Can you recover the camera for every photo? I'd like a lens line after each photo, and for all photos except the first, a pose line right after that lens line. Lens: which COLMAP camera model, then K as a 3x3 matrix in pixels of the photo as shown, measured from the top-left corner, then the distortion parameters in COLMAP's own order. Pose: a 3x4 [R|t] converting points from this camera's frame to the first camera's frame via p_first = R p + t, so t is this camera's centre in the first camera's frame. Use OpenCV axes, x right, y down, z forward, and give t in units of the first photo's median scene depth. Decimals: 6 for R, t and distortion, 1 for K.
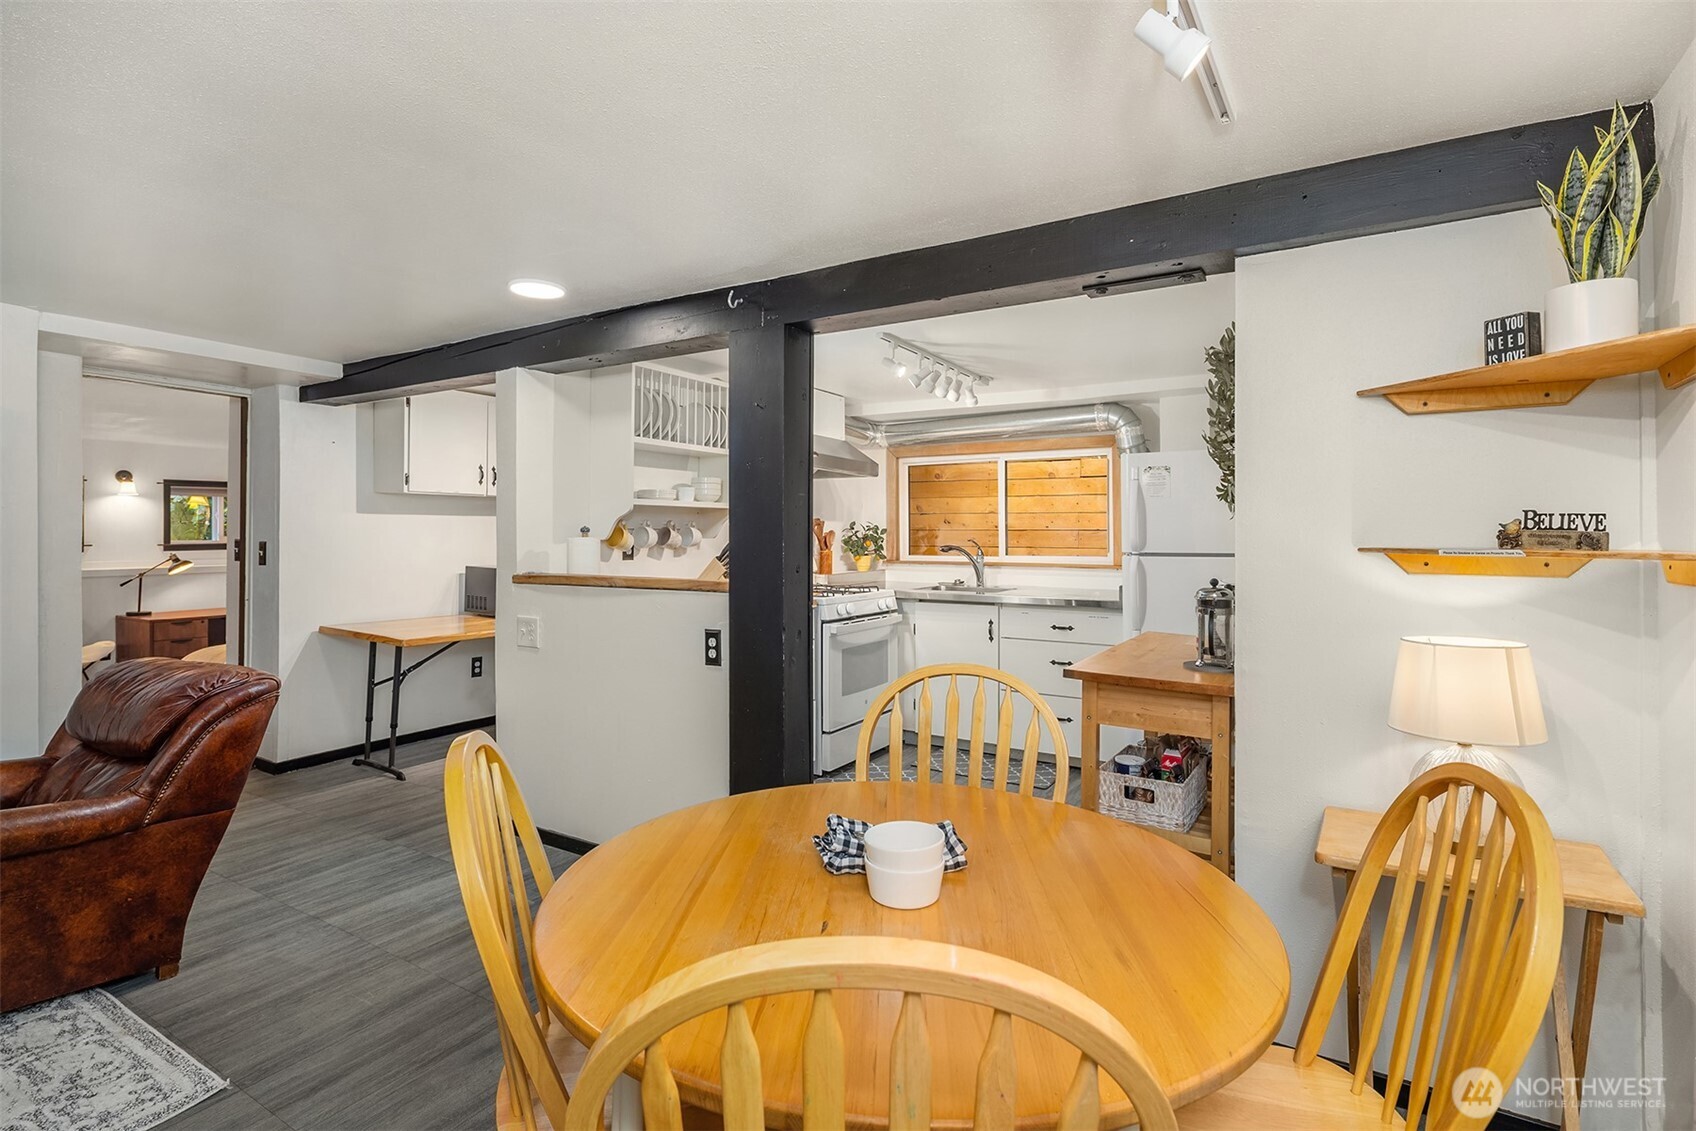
lens RADIAL K [[827.0, 0, 845.4], [0, 827.0, 529.5], [0, 0, 1]] dist [0.001101, -0.000285]
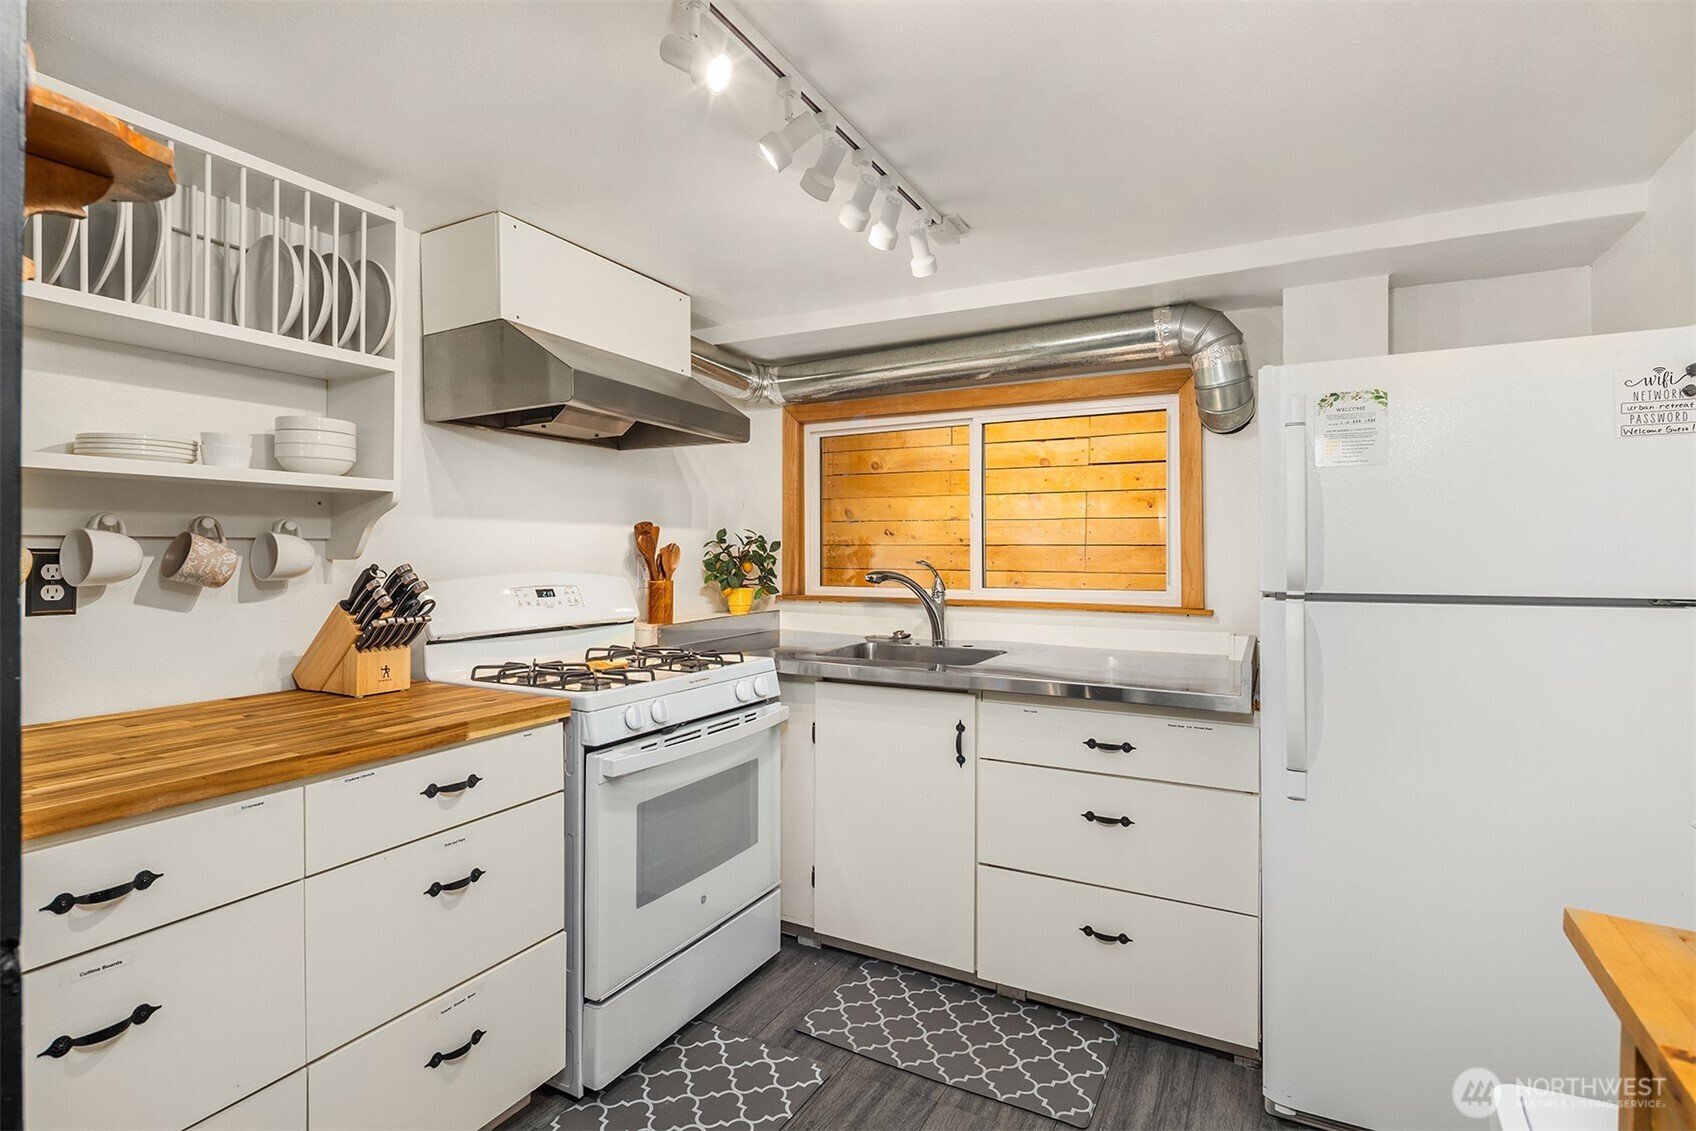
lens RADIAL K [[814.5, 0, 848.0], [0, 814.5, 565.5], [0, 0, 1]] dist [0.000705, -0.000067]
pose [[0.998525, -0.000667, 0.054296, 0.067736], [-0.000597, 0.999729, 0.023266, 0.002654], [-0.054297, -0.023264, 0.998254, 0.428503]]
